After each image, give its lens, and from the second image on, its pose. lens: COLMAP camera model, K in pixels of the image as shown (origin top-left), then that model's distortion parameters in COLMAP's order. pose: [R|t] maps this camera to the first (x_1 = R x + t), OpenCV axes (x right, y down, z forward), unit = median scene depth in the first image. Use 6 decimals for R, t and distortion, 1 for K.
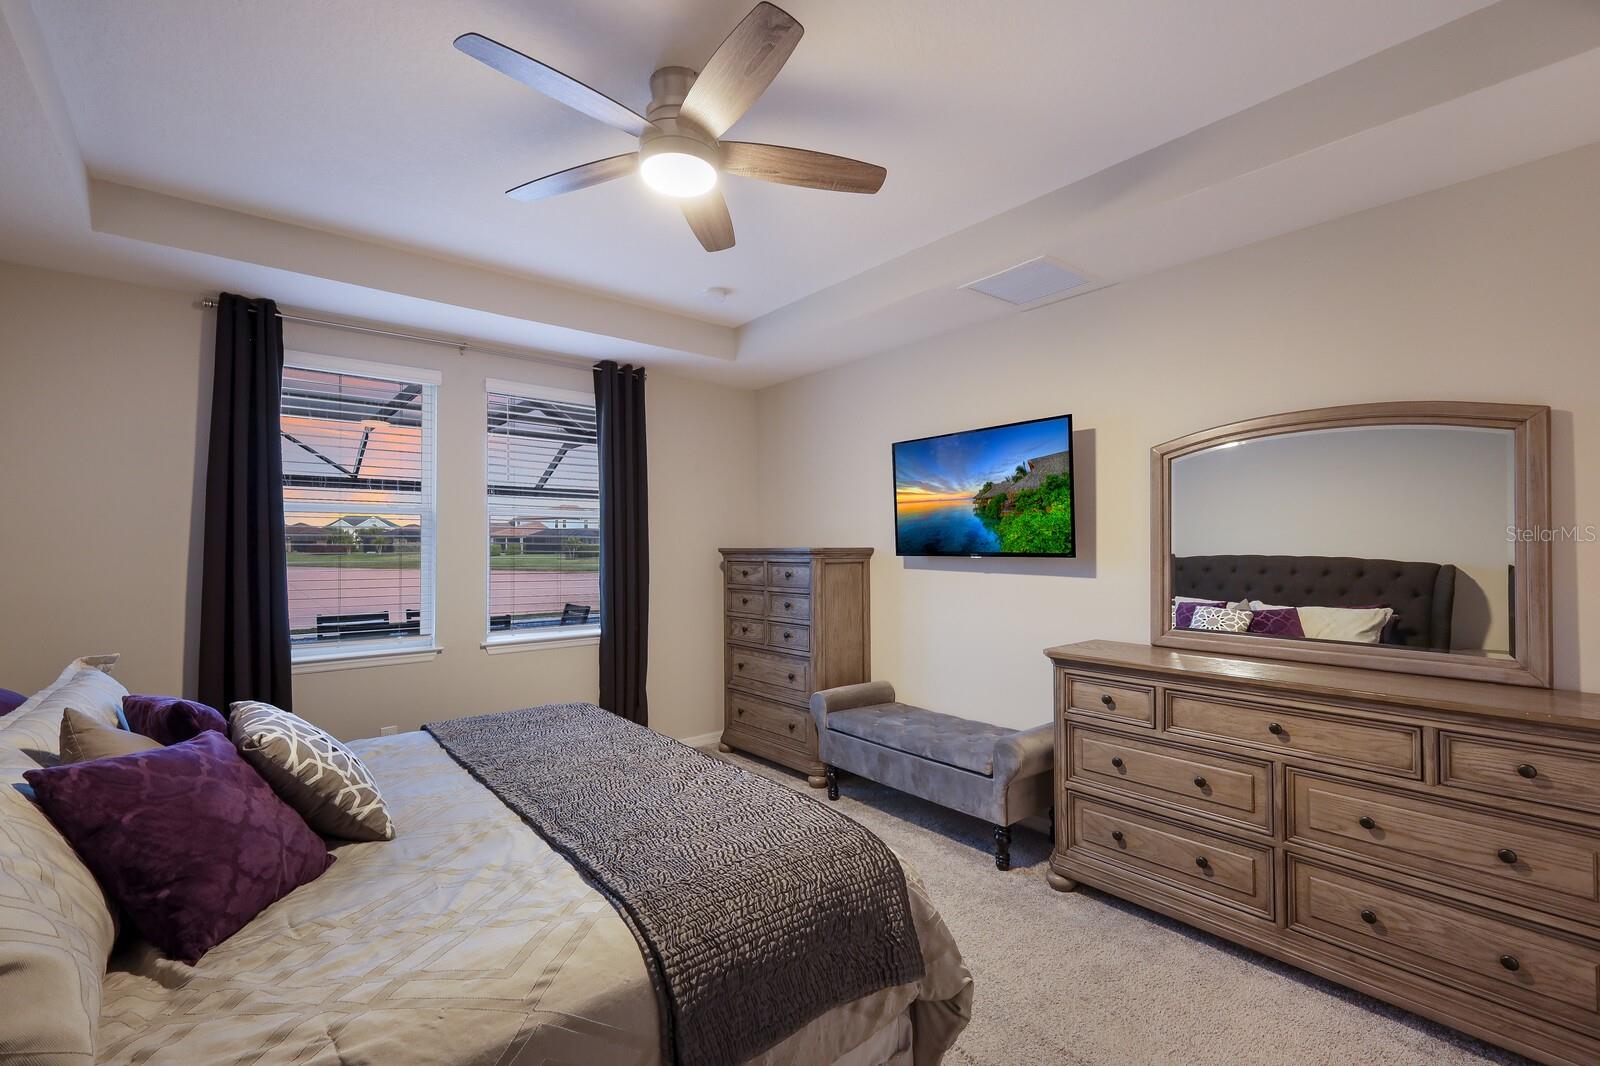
lens RADIAL K [[710.2, 0, 800.0], [0, 710.2, 533.0], [0, 0, 1]] dist [-0.001369, -0.000066]
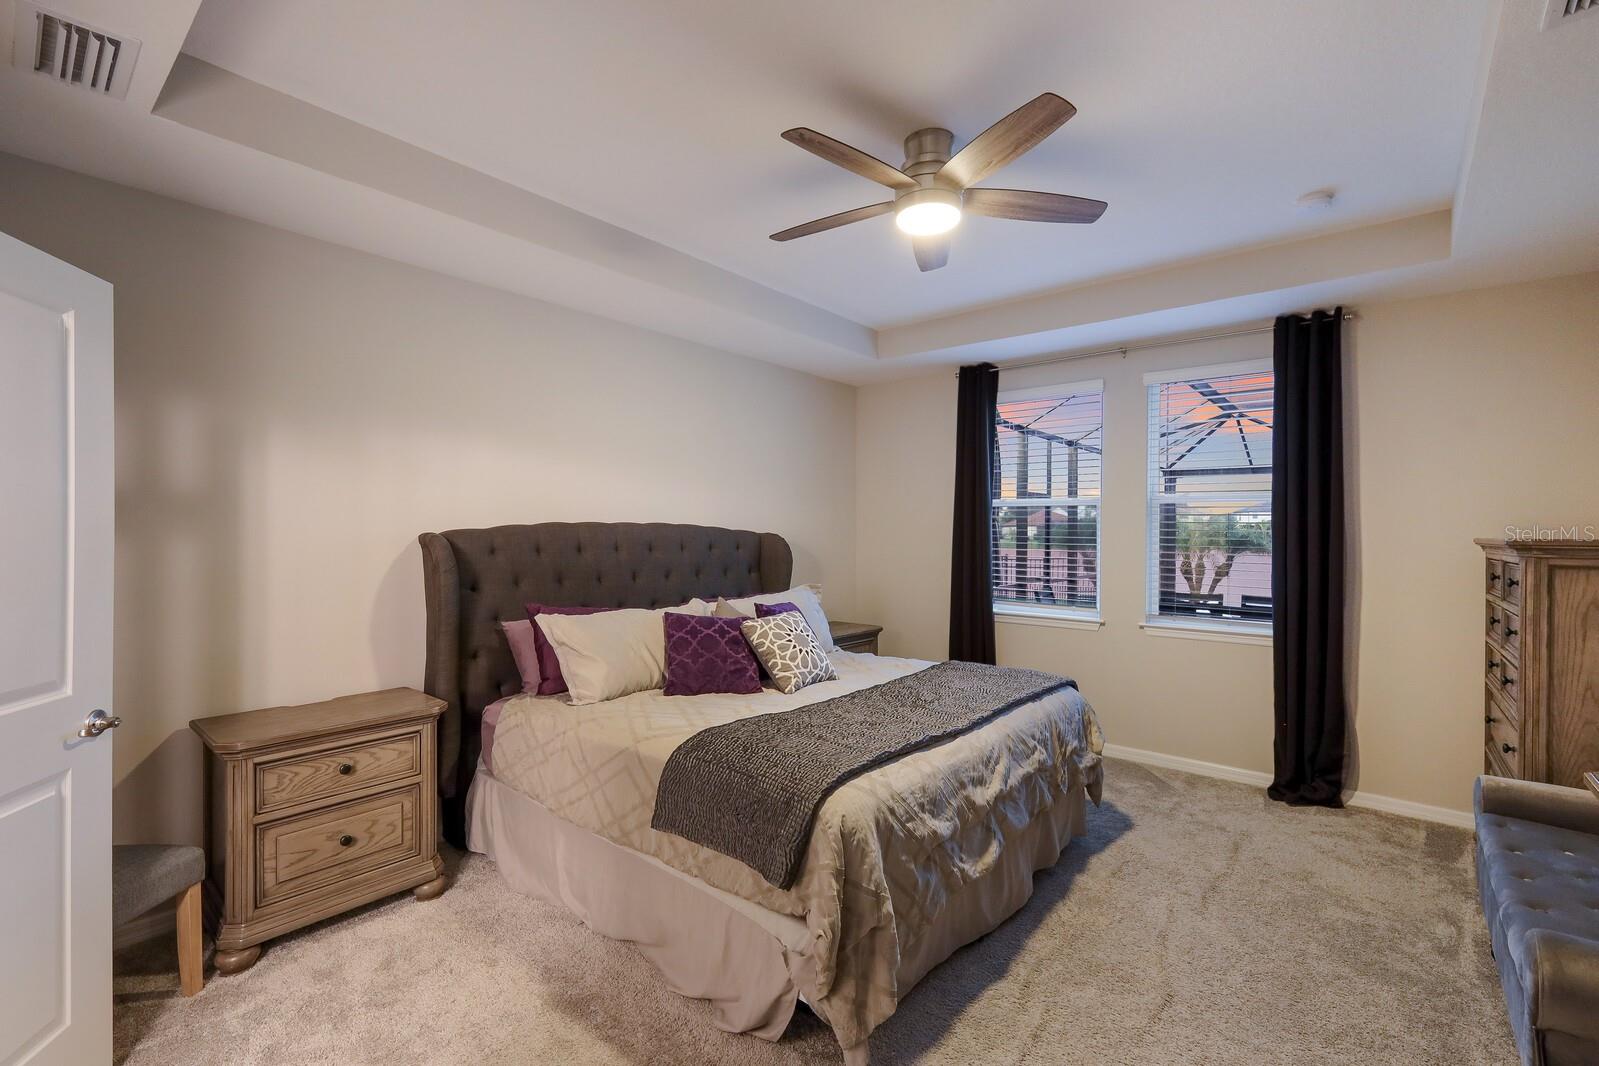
lens RADIAL K [[691.9, 0, 803.9], [0, 691.9, 531.1], [0, 0, 1]] dist [0.001108, 0.000263]
pose [[0.201145, 0.002441, -0.979558, 0.487192], [0.003546, 0.999989, 0.003220, 0.012215], [0.979555, -0.004121, 0.201134, 0.308074]]
